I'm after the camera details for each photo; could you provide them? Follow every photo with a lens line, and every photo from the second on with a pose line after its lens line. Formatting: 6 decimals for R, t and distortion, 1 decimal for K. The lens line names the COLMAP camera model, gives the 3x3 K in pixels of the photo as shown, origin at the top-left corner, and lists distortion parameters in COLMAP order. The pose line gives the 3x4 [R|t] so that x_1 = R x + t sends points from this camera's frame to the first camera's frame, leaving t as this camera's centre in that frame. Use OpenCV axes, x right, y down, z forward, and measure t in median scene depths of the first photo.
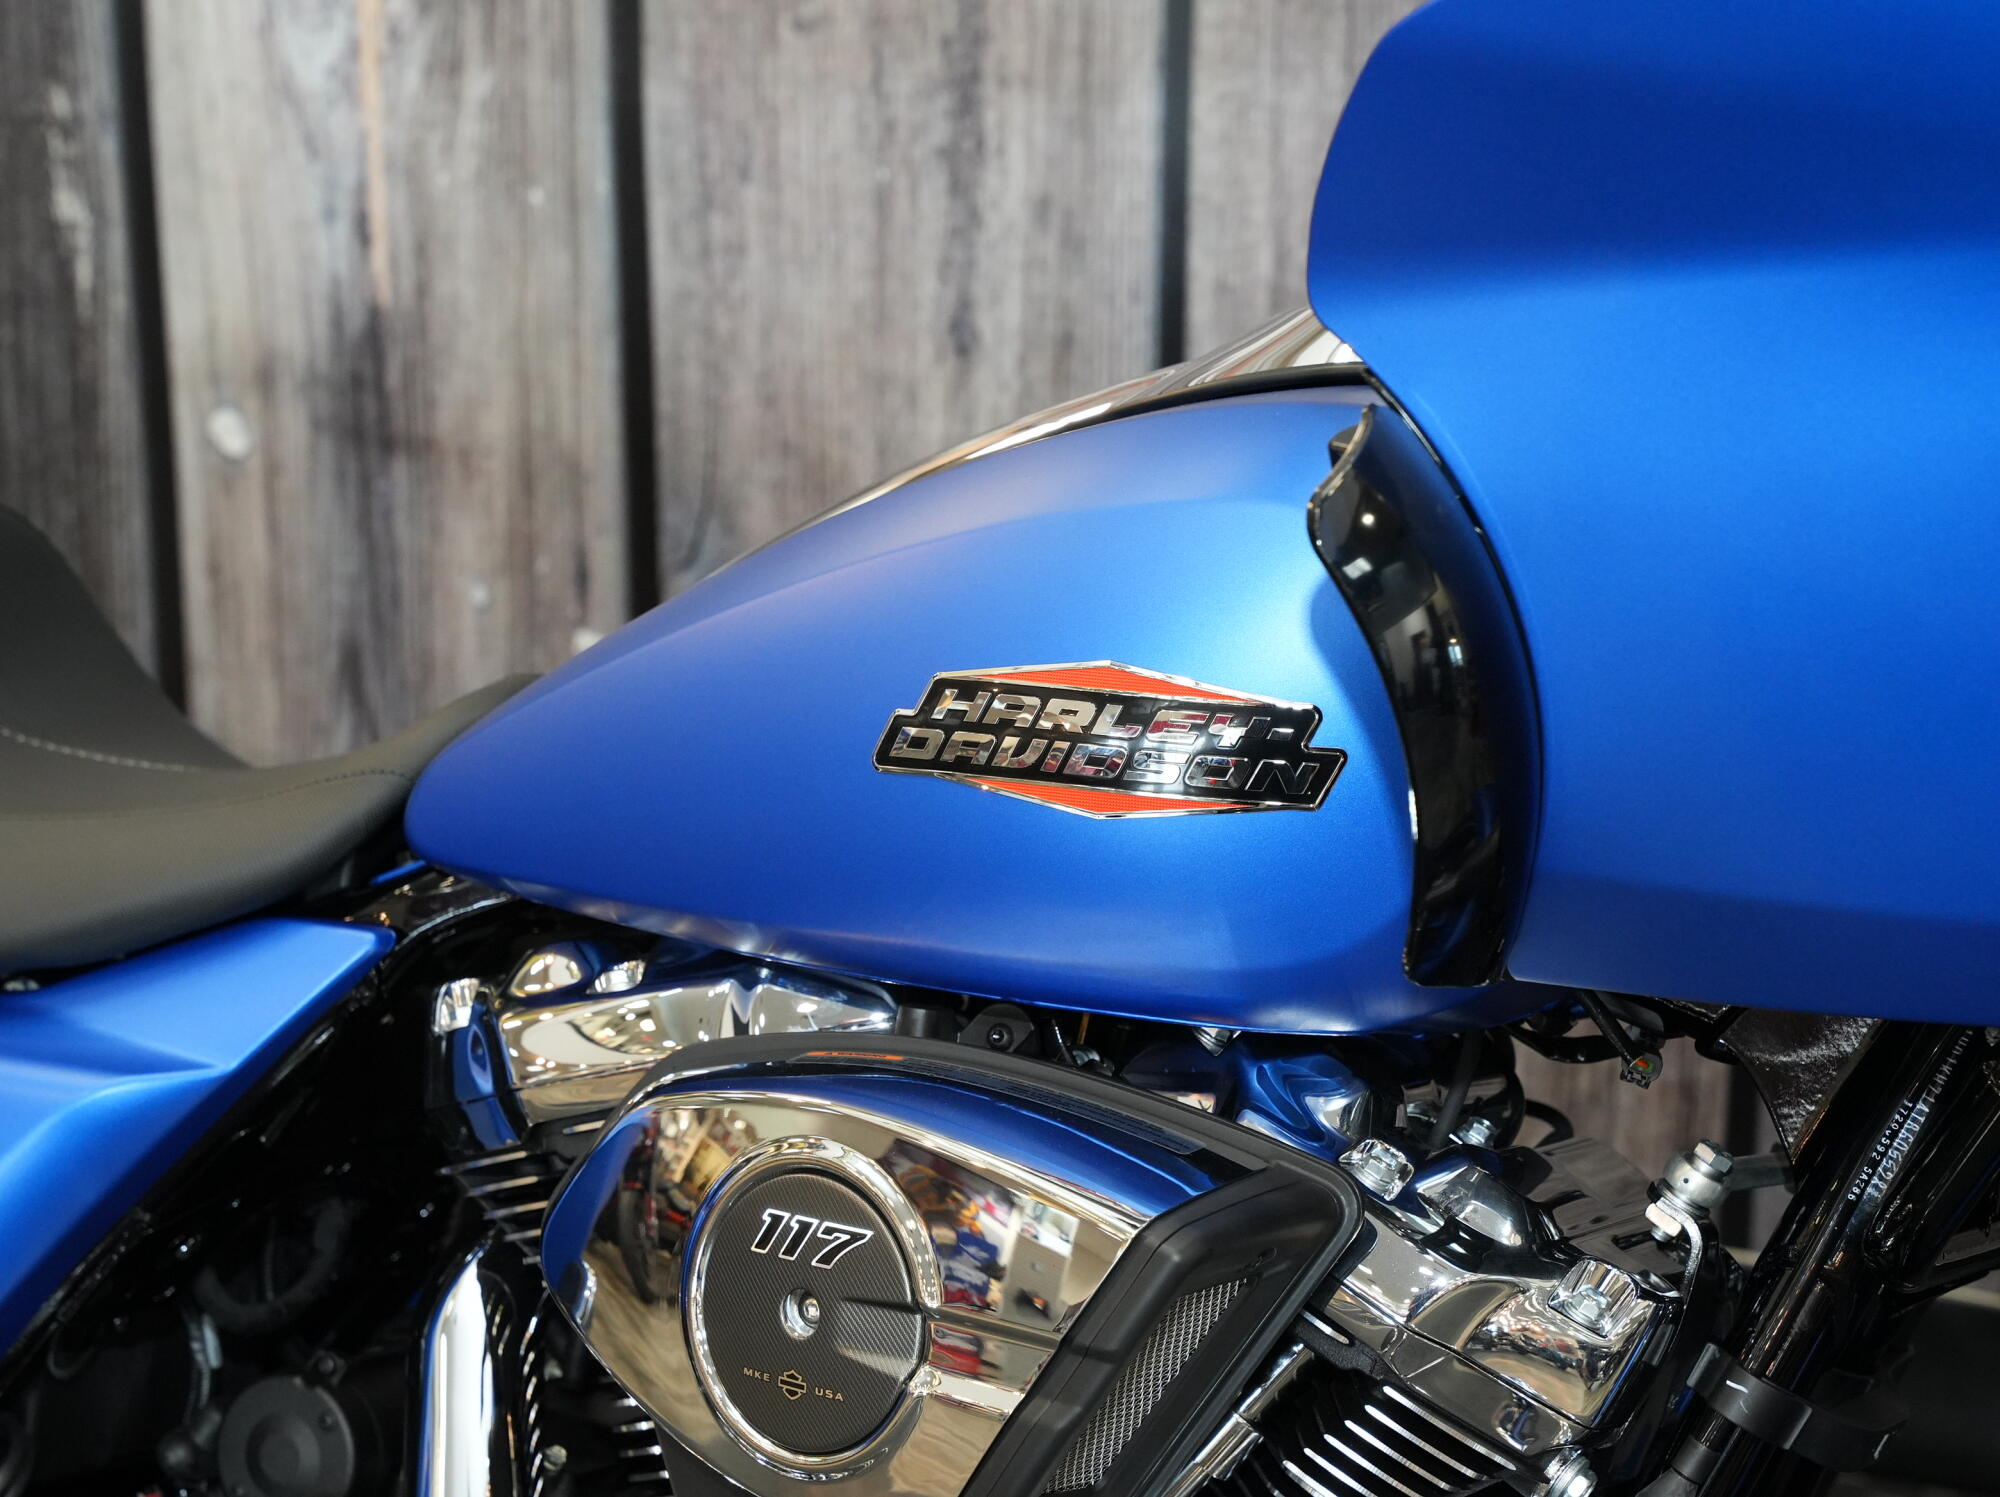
lens RADIAL K [[4341.8, 0, 995.0], [0, 4341.8, 757.7], [0, 0, 1]] dist [0.041853, 0.000000]
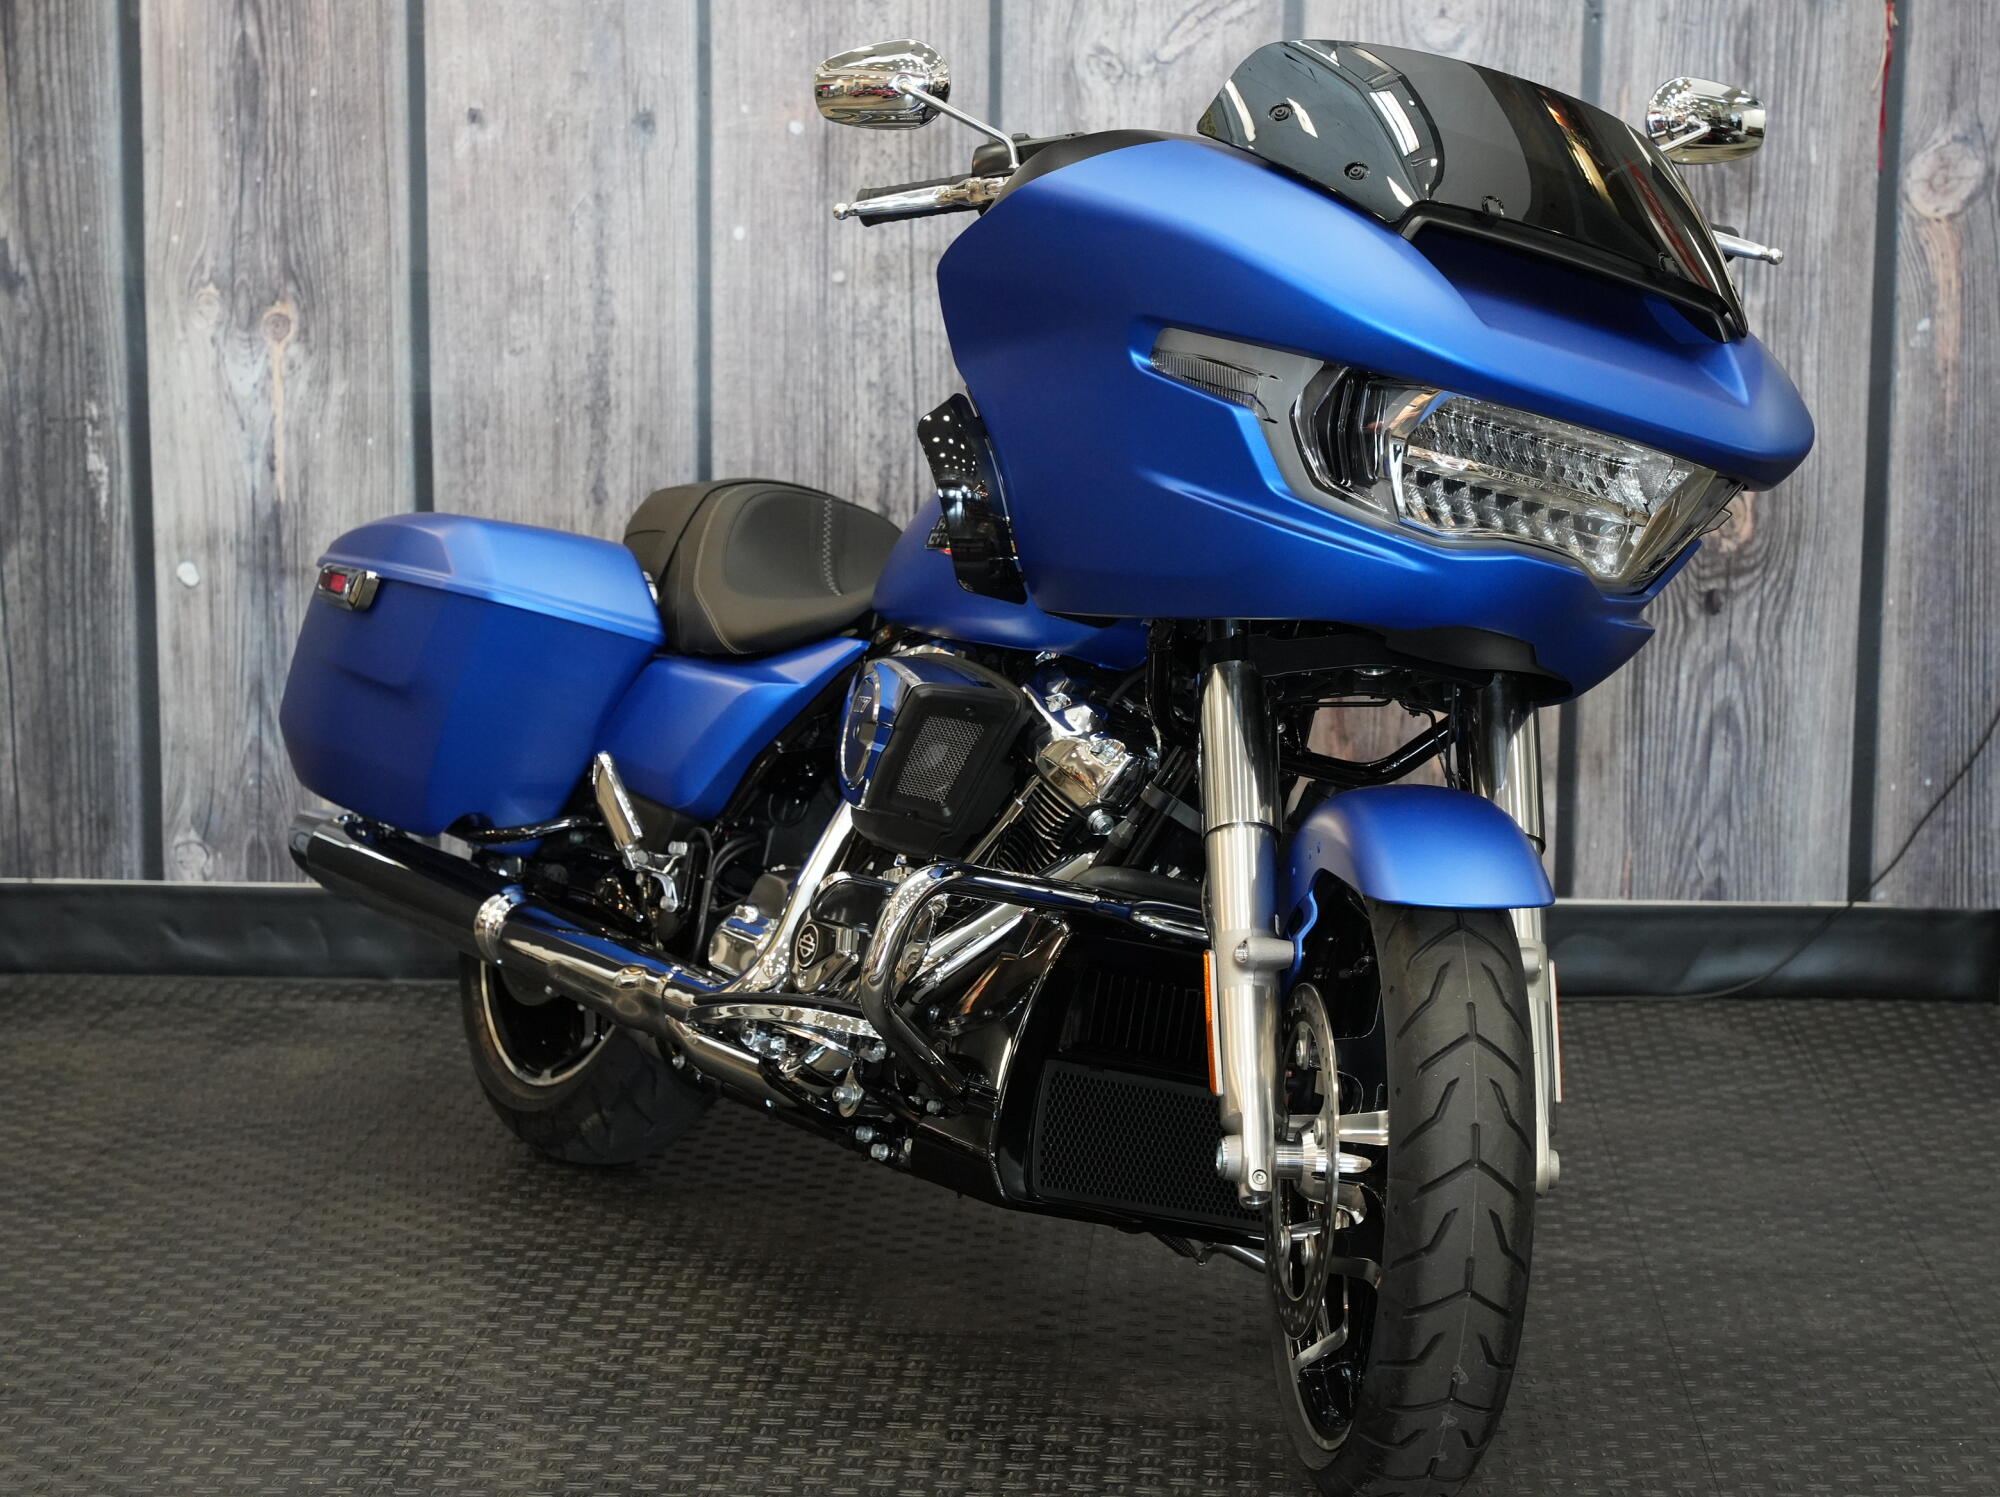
lens RADIAL K [[4341.8, 0, 985.8], [0, 4341.8, 753.4], [0, 0, 1]] dist [0.041853, 0.000000]
pose [[0.936347, -0.052726, 0.347094, -0.574294], [0.096699, 0.989149, -0.110604, 0.281053], [-0.337496, 0.137127, 0.931285, -1.020730]]
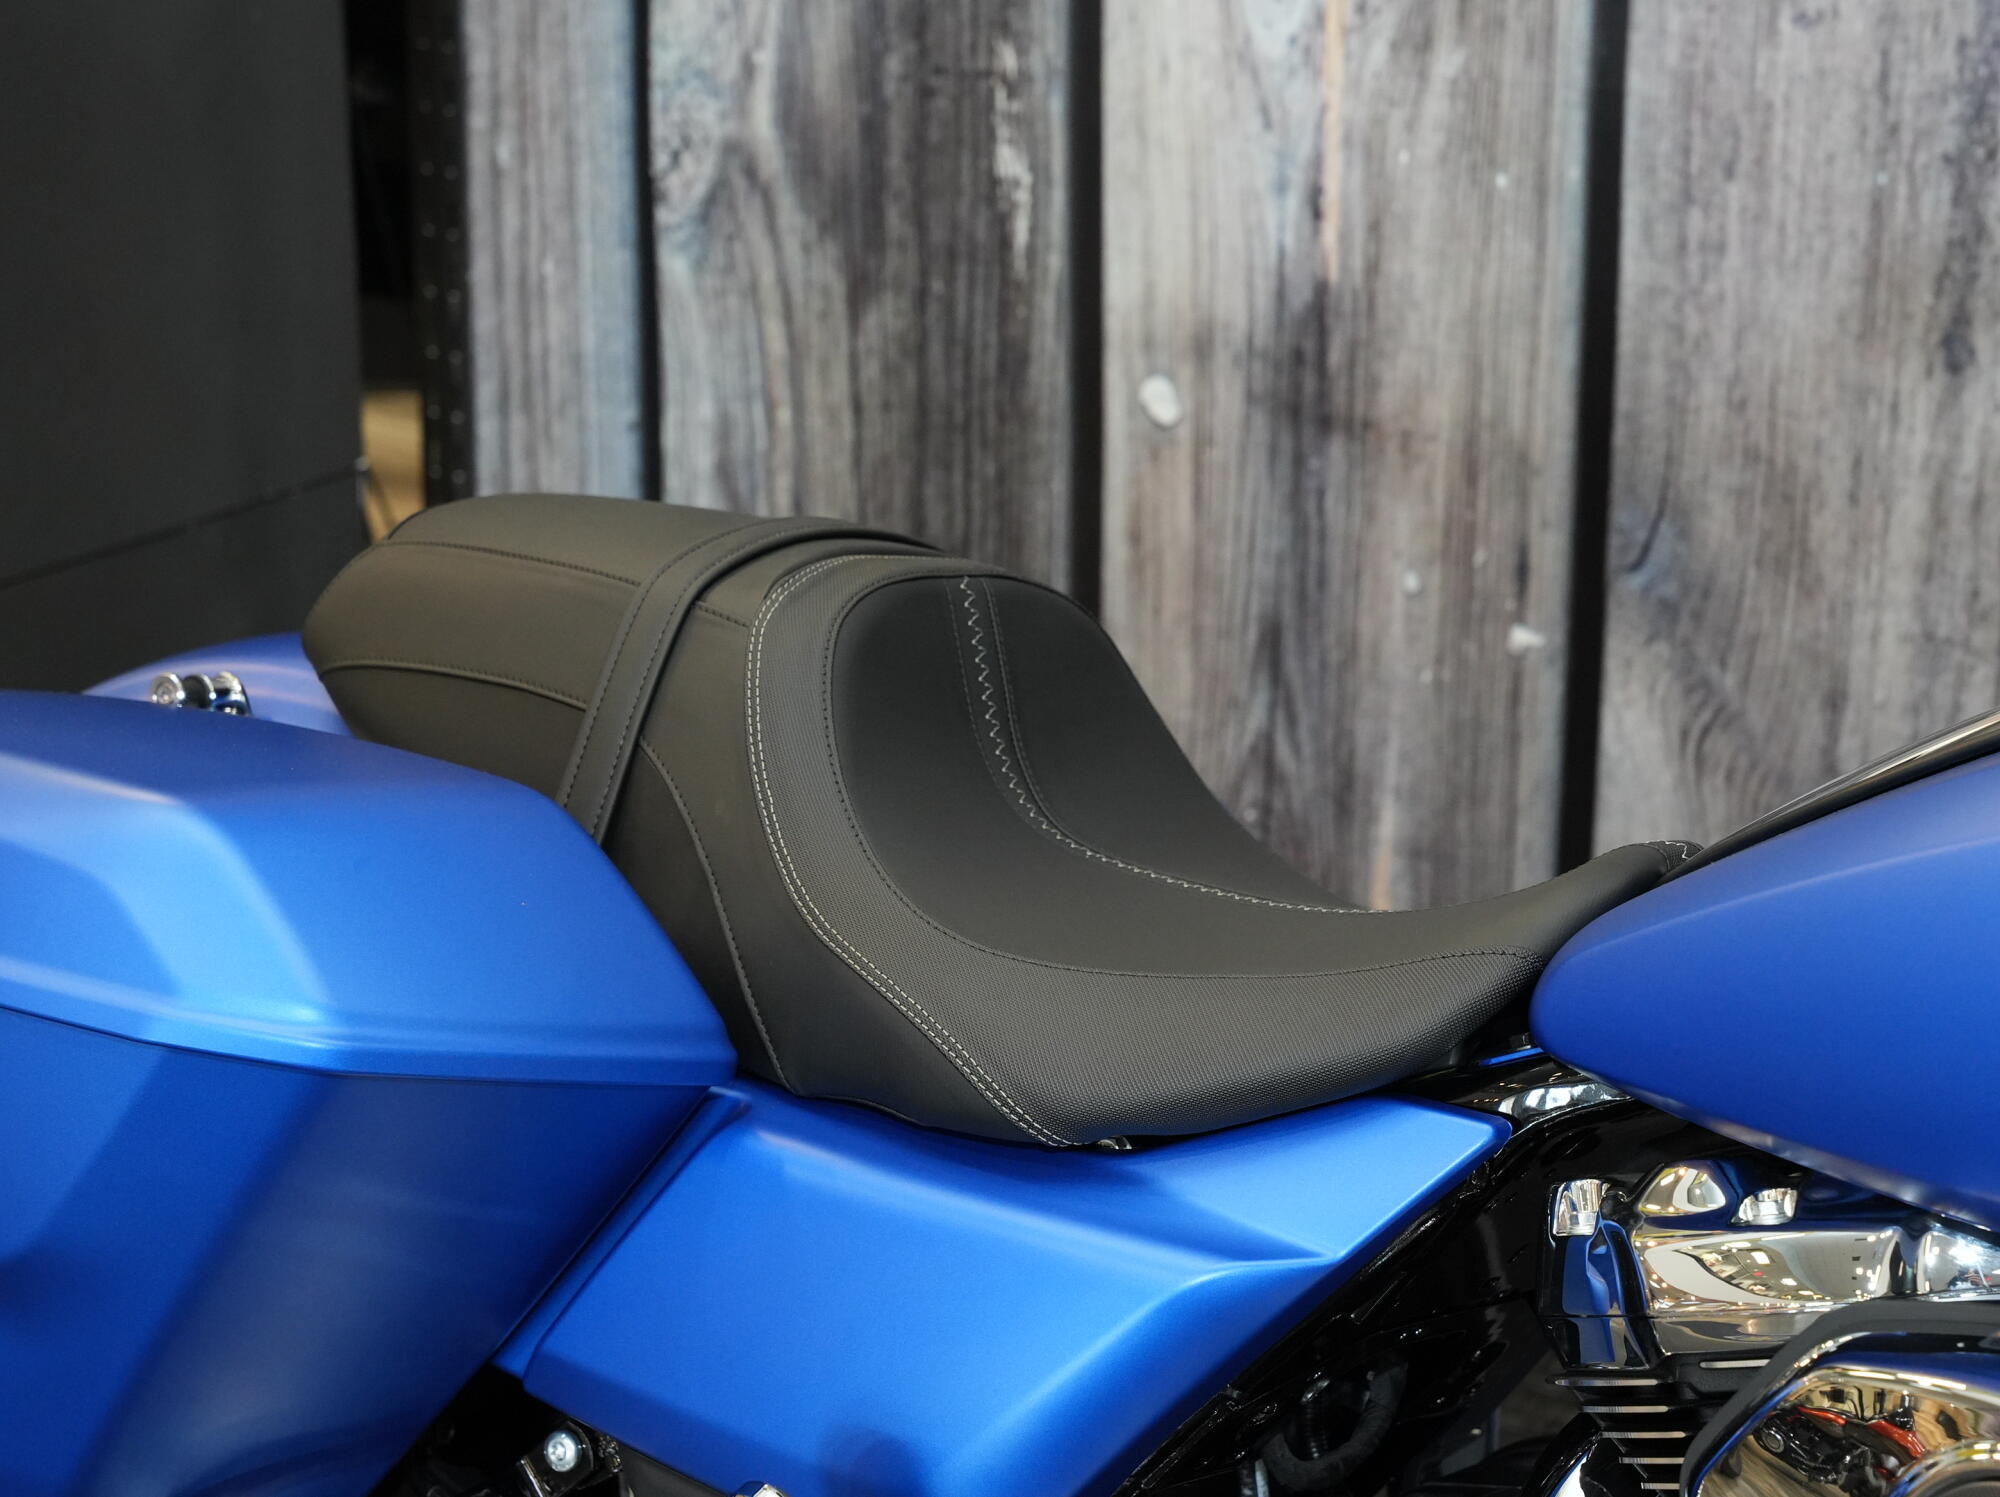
lens RADIAL K [[4341.8, 0, 989.8], [0, 4341.8, 748.7], [0, 0, 1]] dist [0.041853, 0.000000]
pose [[0.987067, 0.053667, -0.151060, -0.067869], [-0.045309, 0.997274, 0.058238, -0.056671], [0.153773, -0.050641, 0.986808, 0.024947]]
